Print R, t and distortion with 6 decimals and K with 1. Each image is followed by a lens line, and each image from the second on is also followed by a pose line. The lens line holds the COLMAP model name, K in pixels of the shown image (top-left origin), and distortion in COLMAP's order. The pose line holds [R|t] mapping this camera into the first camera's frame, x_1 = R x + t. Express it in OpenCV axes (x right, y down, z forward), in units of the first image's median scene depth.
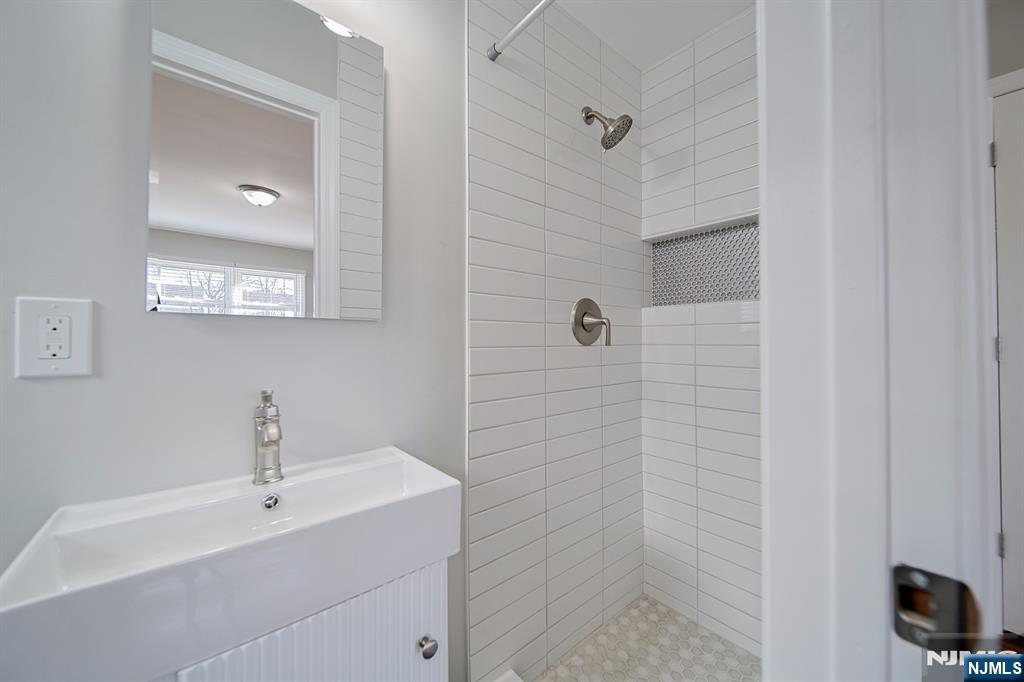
lens RADIAL K [[376.4, 0, 511.8], [0, 376.4, 334.0], [0, 0, 1]] dist [-0.000627, -0.000151]
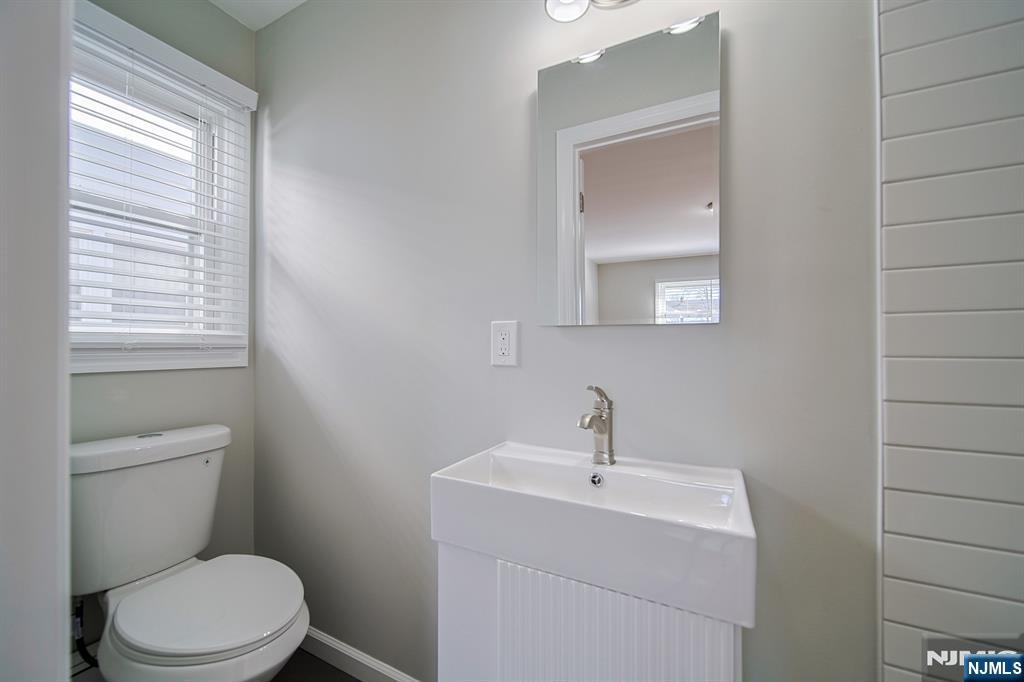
lens RADIAL K [[384.0, 0, 526.8], [0, 384.0, 341.9], [0, 0, 1]] dist [-0.001943, -0.000317]
pose [[0.408312, -0.009413, -0.912794, 0.362227], [0.014491, 0.999888, -0.003829, 0.007486], [0.912727, -0.011664, 0.408403, 0.278751]]
